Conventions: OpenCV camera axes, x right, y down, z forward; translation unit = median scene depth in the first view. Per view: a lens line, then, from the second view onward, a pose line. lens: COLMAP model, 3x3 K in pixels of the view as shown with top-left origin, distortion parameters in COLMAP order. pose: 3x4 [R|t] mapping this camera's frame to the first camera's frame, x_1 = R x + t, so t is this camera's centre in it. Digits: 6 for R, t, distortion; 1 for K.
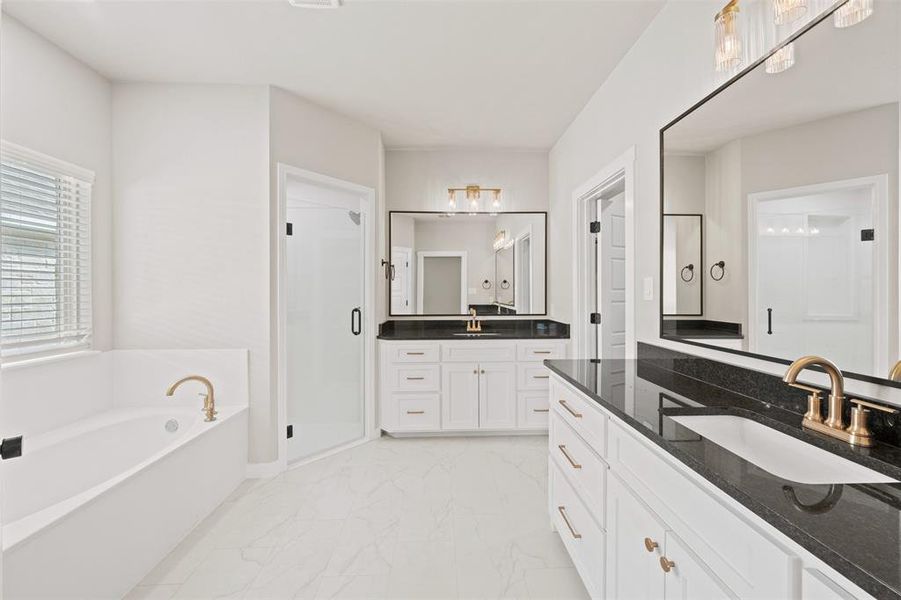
lens RADIAL K [[341.4, 0, 446.4], [0, 341.4, 296.2], [0, 0, 1]] dist [-0.000215, -0.000042]
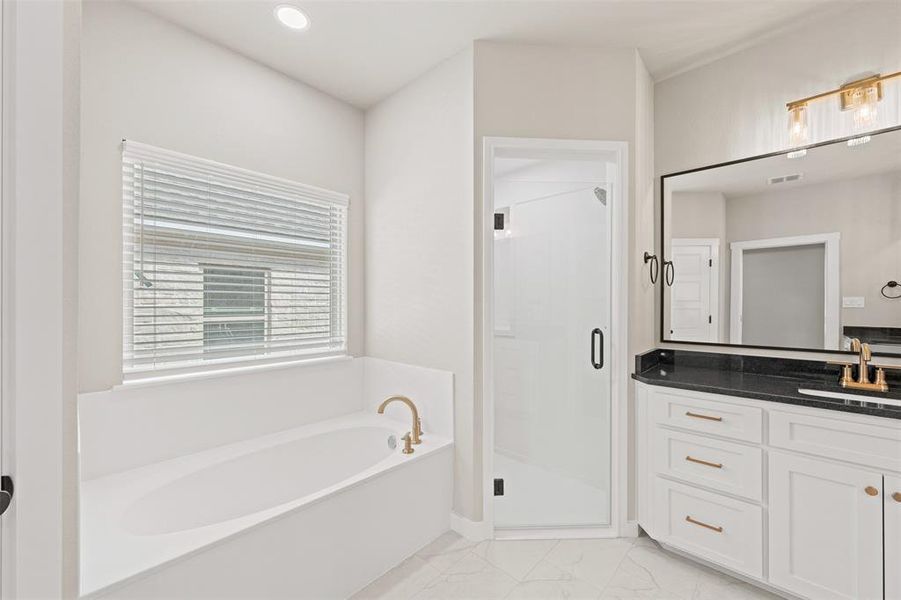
lens RADIAL K [[359.4, 0, 451.1], [0, 359.4, 302.7], [0, 0, 1]] dist [-0.001526, -0.000270]
pose [[0.723019, 0.000801, -0.690827, 0.013542], [-0.009915, 0.999908, -0.009217, -0.005593], [0.690757, 0.013514, 0.722961, 0.297750]]
